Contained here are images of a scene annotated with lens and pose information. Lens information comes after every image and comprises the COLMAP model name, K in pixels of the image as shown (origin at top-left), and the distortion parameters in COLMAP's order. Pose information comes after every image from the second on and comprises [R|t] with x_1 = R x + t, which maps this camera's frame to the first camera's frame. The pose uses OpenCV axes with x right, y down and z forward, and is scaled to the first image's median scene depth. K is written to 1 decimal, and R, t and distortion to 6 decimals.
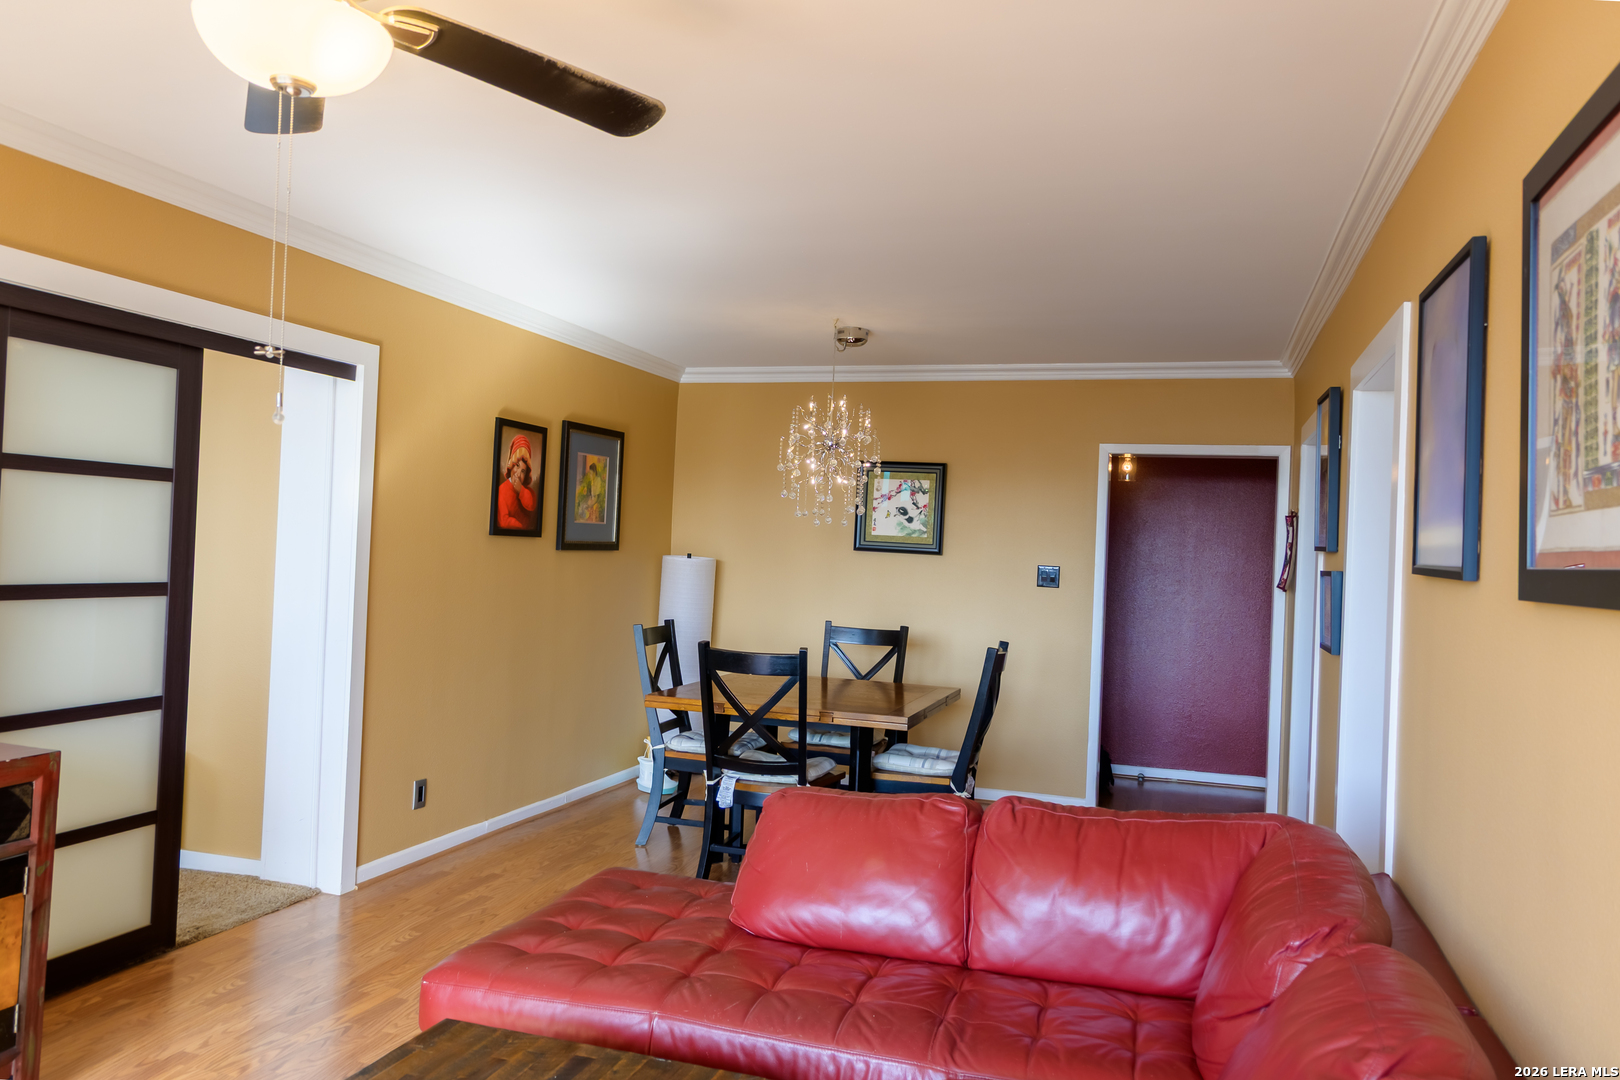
lens RADIAL K [[1173.8, 0, 810.0], [0, 1173.8, 540.0], [0, 0, 1]] dist [0.005378, 0.006598]
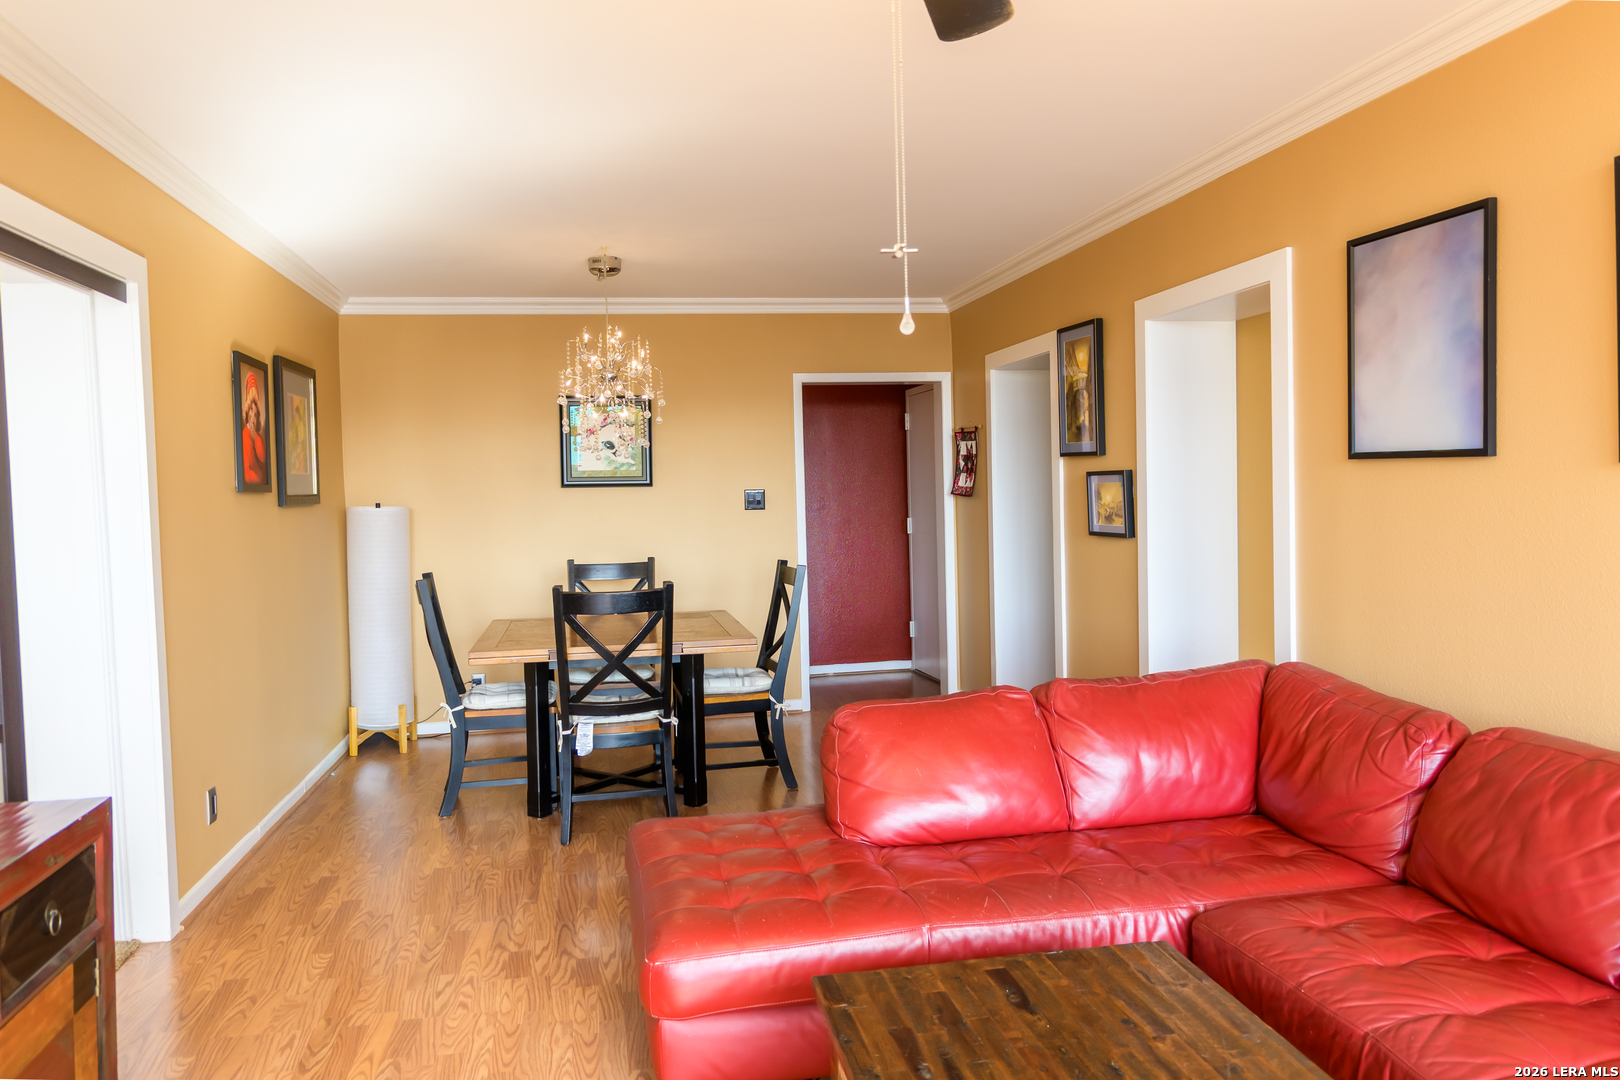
lens RADIAL K [[1128.8, 0, 810.0], [0, 1128.8, 540.0], [0, 0, 1]] dist [0.009312, 0.001492]
pose [[0.877979, -0.086352, 0.470846, -0.291690], [0.059495, 0.995653, 0.071661, -0.003623], [-0.474988, -0.034904, 0.879300, 0.087776]]
